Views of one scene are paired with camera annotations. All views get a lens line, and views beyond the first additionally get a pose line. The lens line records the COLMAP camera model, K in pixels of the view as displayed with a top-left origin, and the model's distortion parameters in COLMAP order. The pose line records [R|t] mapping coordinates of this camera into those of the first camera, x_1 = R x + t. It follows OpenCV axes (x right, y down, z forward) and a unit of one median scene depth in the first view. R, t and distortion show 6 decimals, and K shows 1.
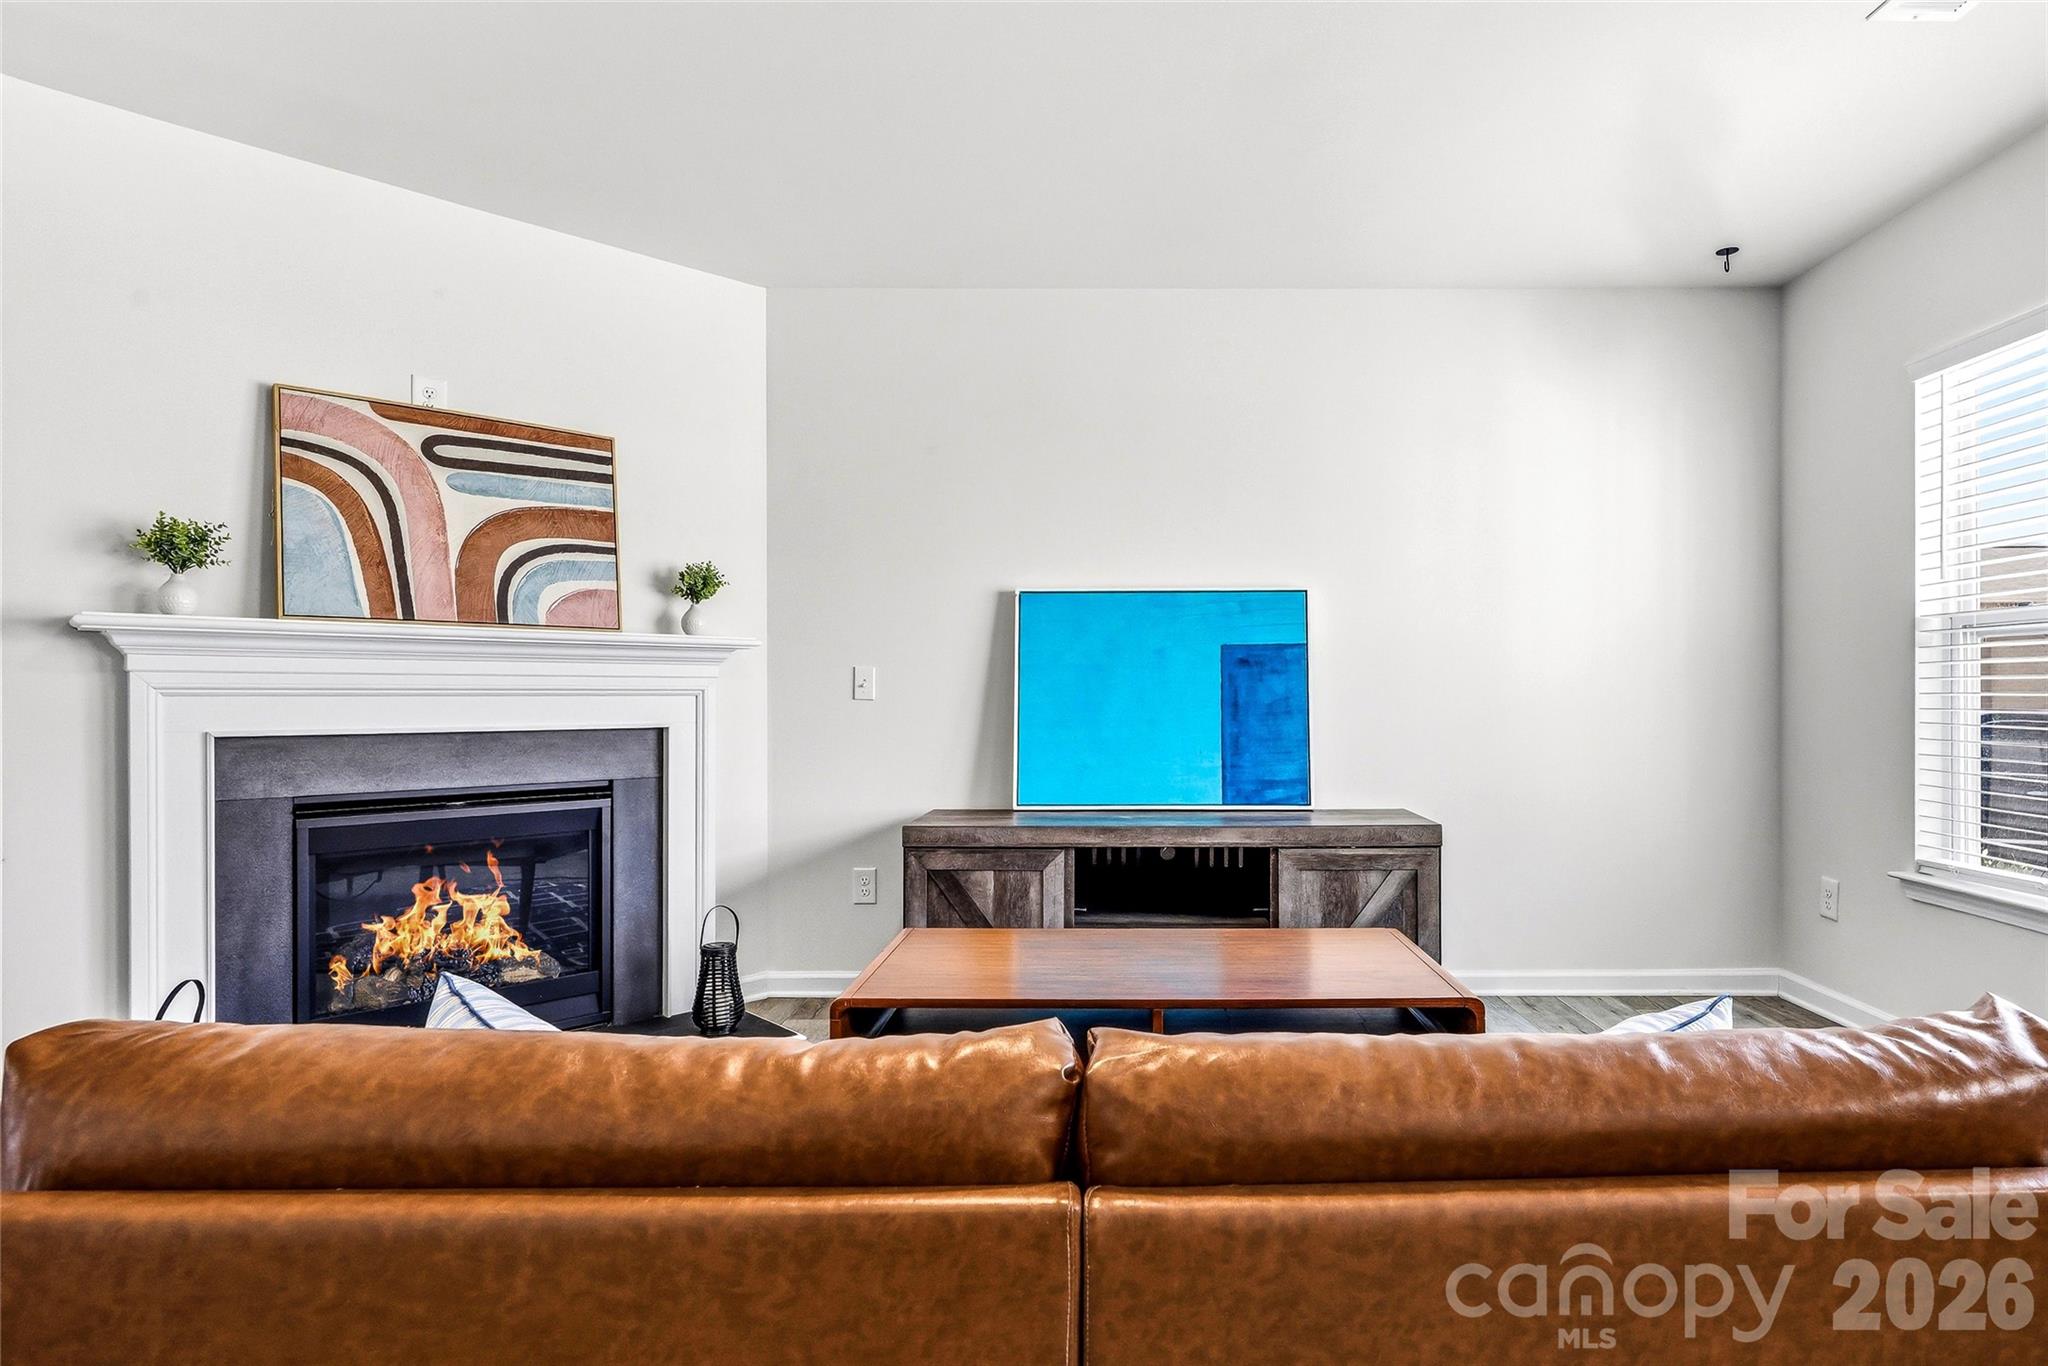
lens RADIAL K [[1038.3, 0, 1024.0], [0, 1038.3, 683.0], [0, 0, 1]] dist [0.005849, 0.000691]
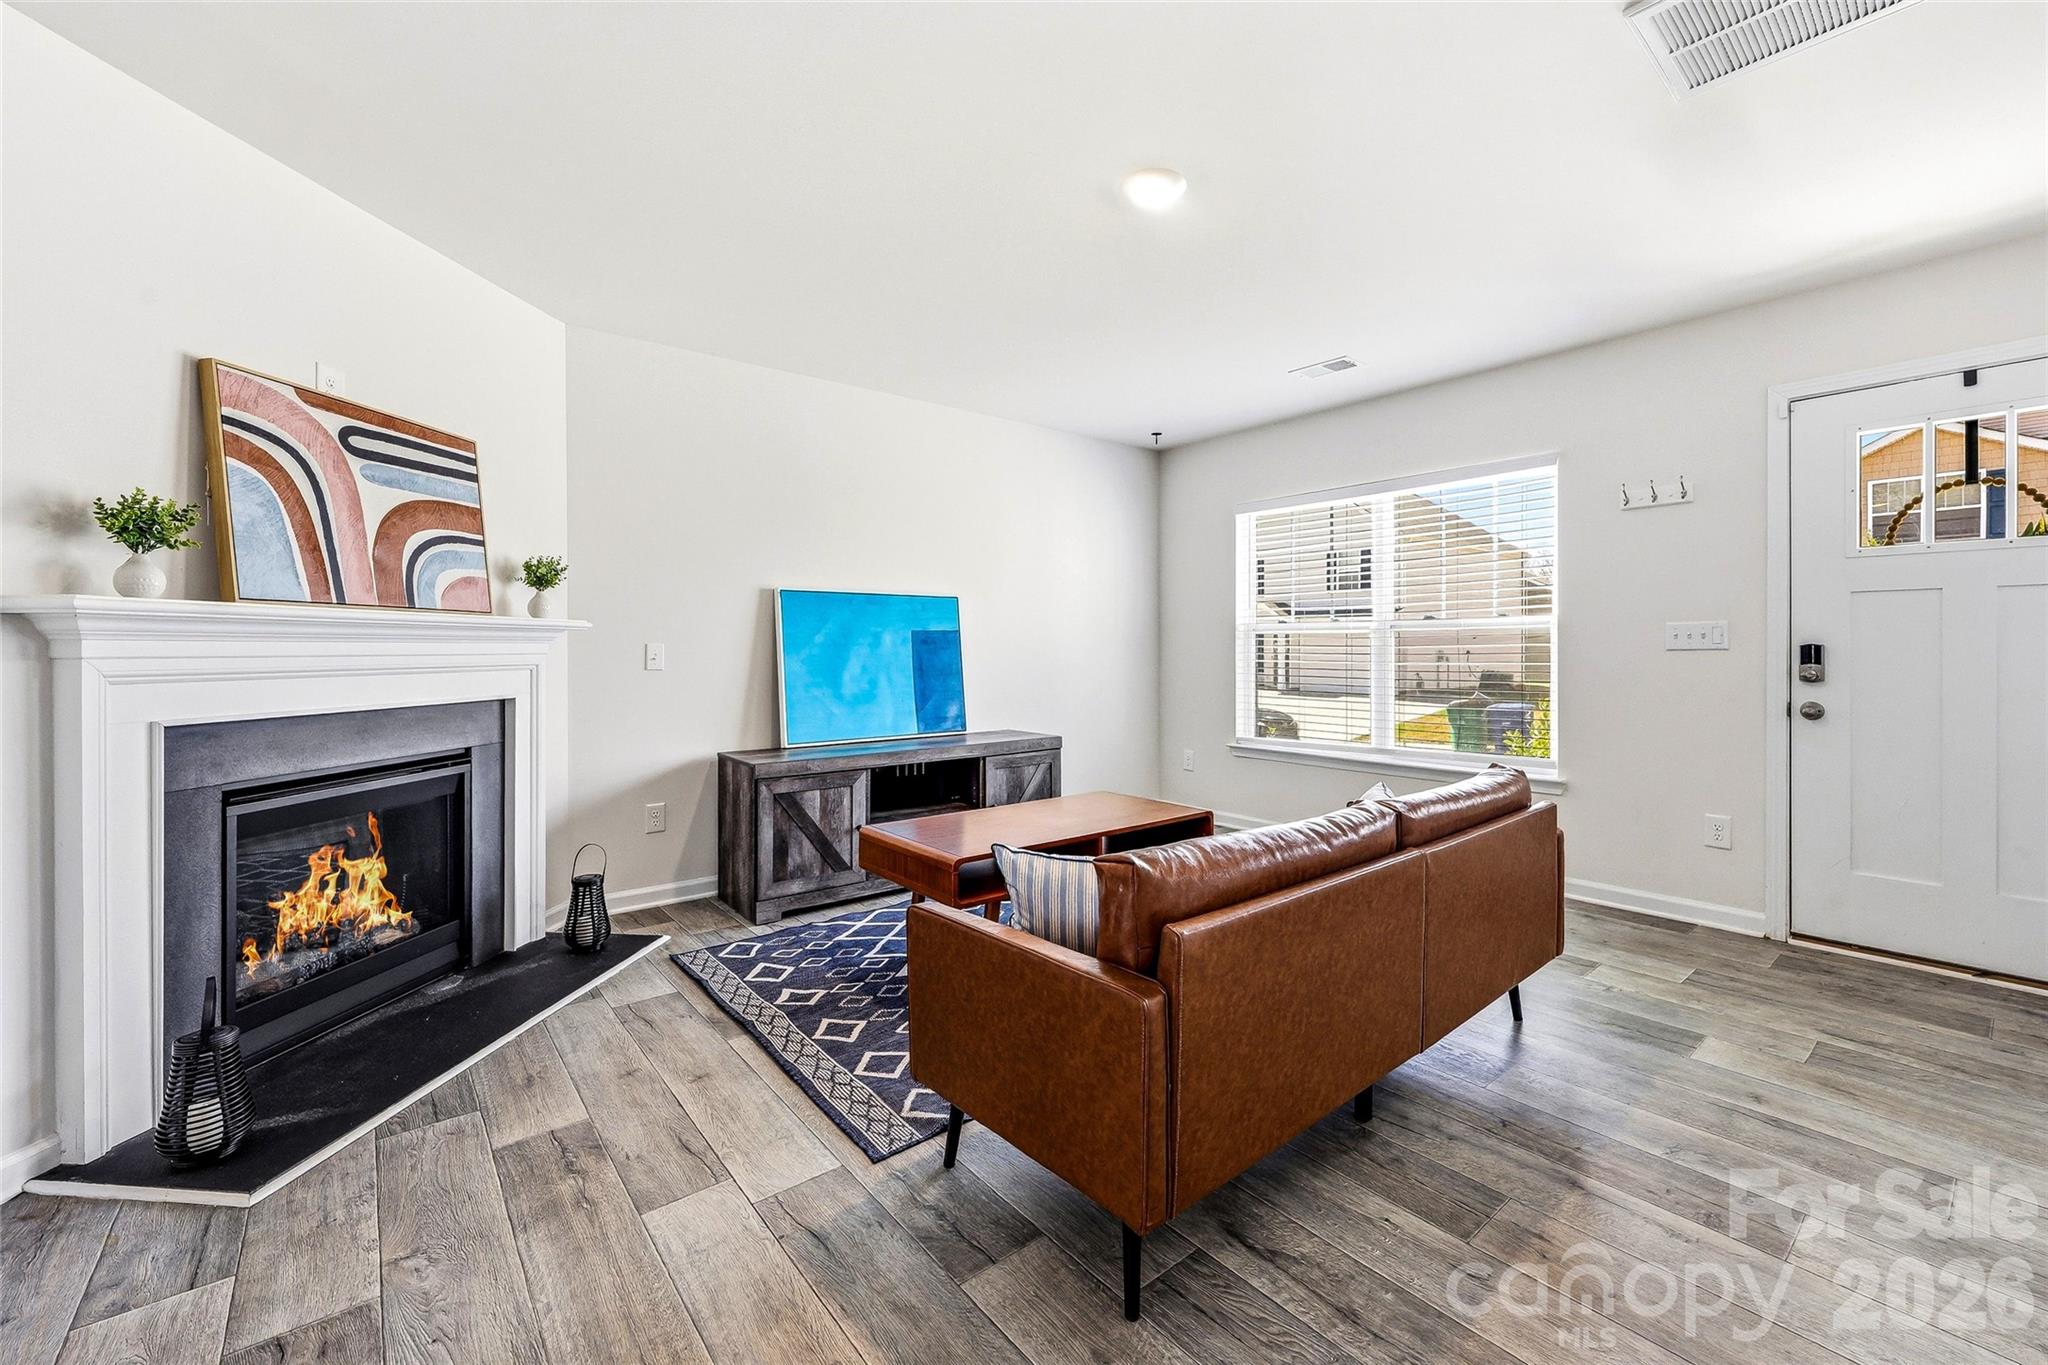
lens RADIAL K [[809.3, 0, 977.5], [0, 809.3, 642.5], [0, 0, 1]] dist [-0.000907, -0.000049]
pose [[0.802346, 0.002323, 0.596855, -0.522618], [-0.002149, 0.999997, -0.001002, -0.021233], [-0.596856, -0.000479, 0.802349, -0.022975]]
